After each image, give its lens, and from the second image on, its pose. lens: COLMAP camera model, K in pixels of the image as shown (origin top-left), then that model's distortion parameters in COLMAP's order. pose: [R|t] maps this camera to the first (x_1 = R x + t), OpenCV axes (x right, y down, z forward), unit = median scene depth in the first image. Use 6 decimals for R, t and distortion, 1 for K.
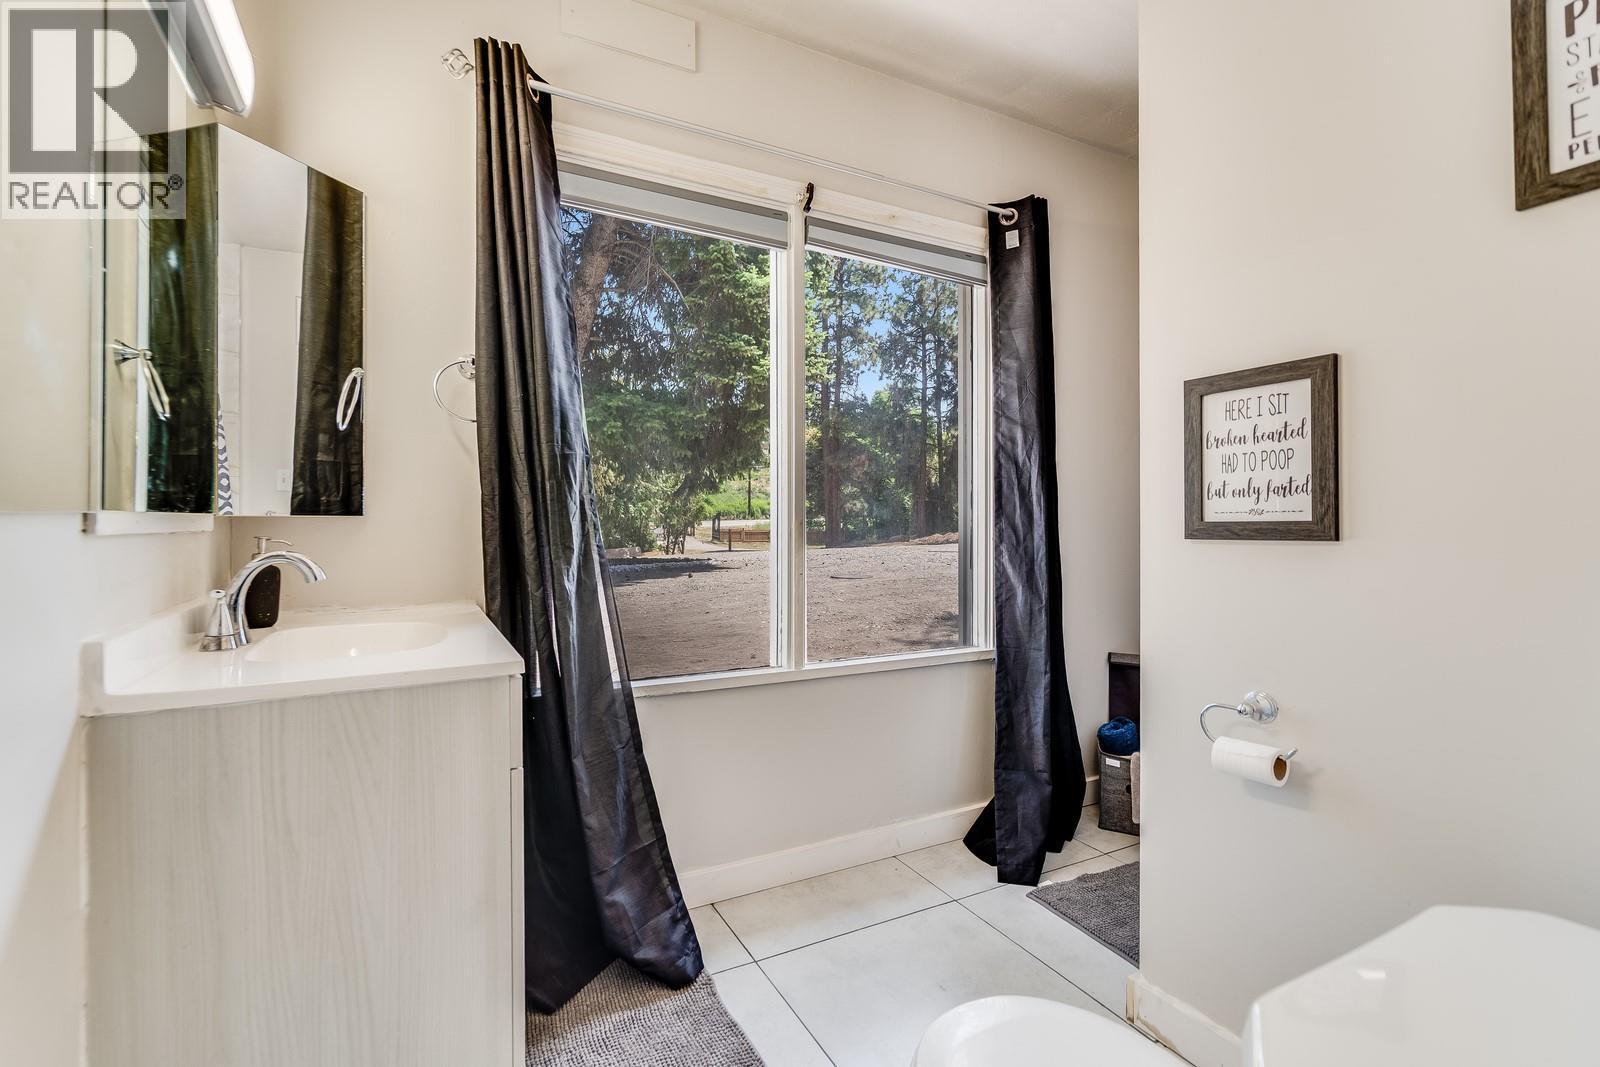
lens RADIAL K [[731.1, 0, 800.0], [0, 731.1, 527.6], [0, 0, 1]] dist [0.002068, -0.000502]
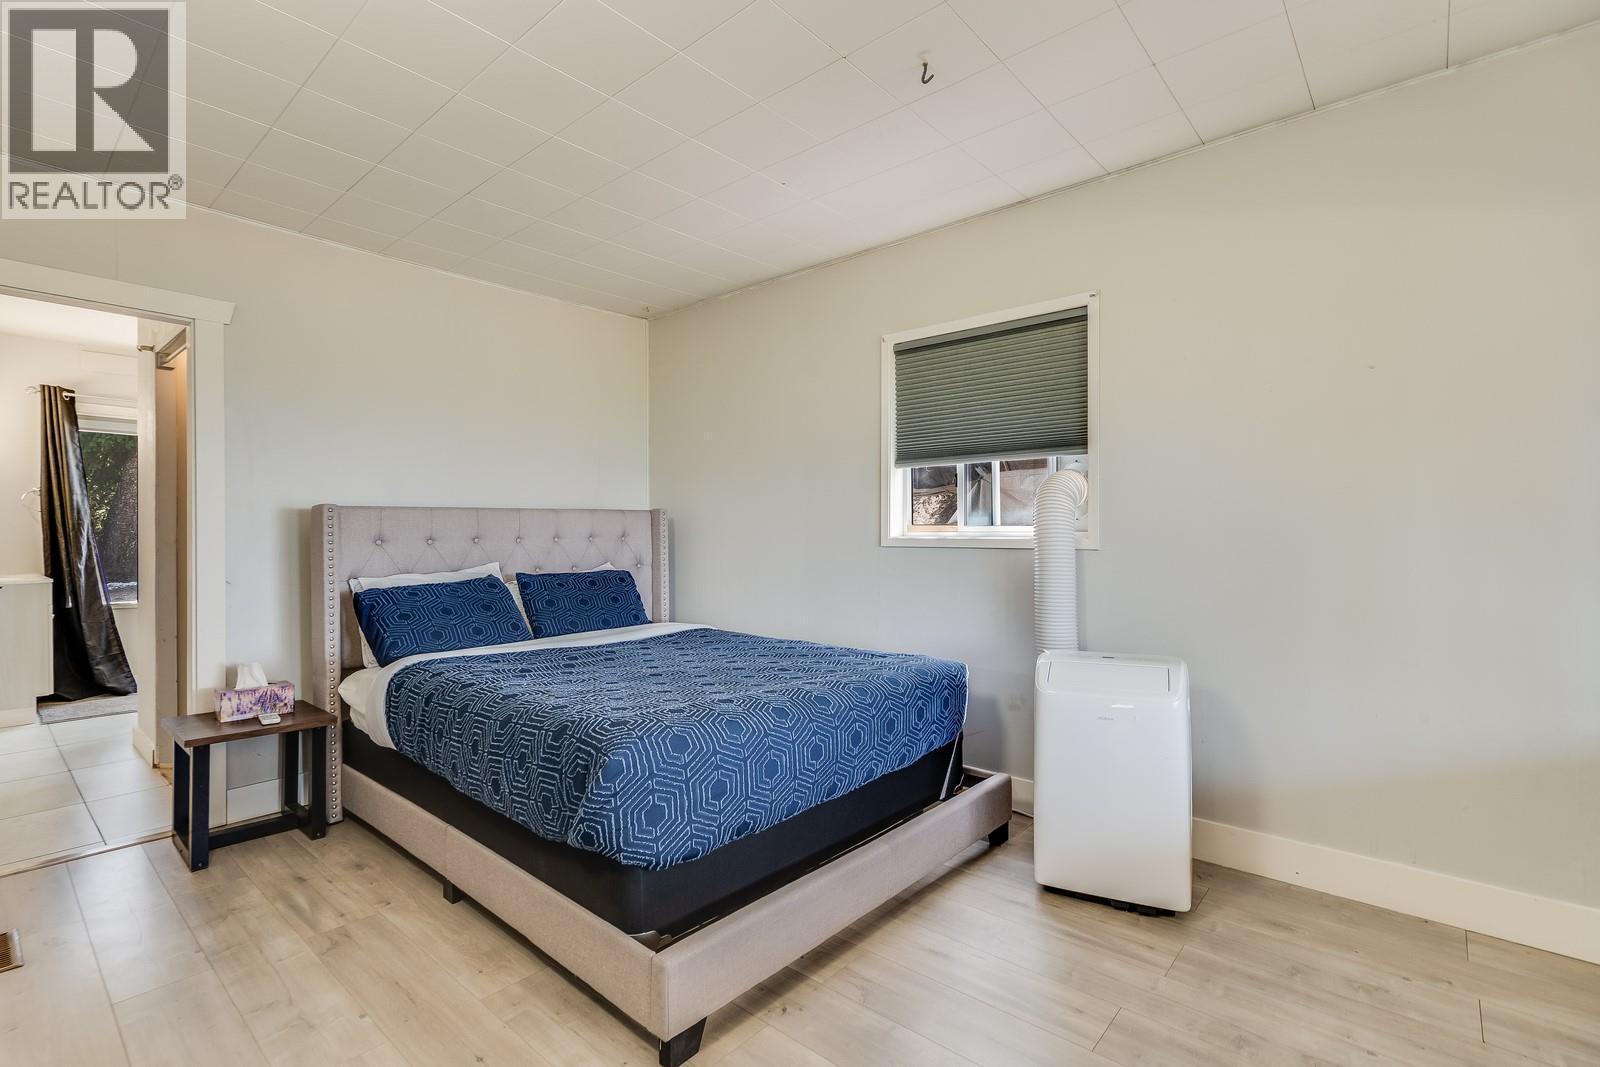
lens RADIAL K [[731.1, 0, 800.9], [0, 731.1, 534.8], [0, 0, 1]] dist [0.002068, -0.000502]
pose [[0.907620, 0.000513, 0.419791, 1.088898], [0.002615, 0.999973, -0.006876, -0.022282], [-0.419784, 0.007339, 0.907595, -2.925819]]
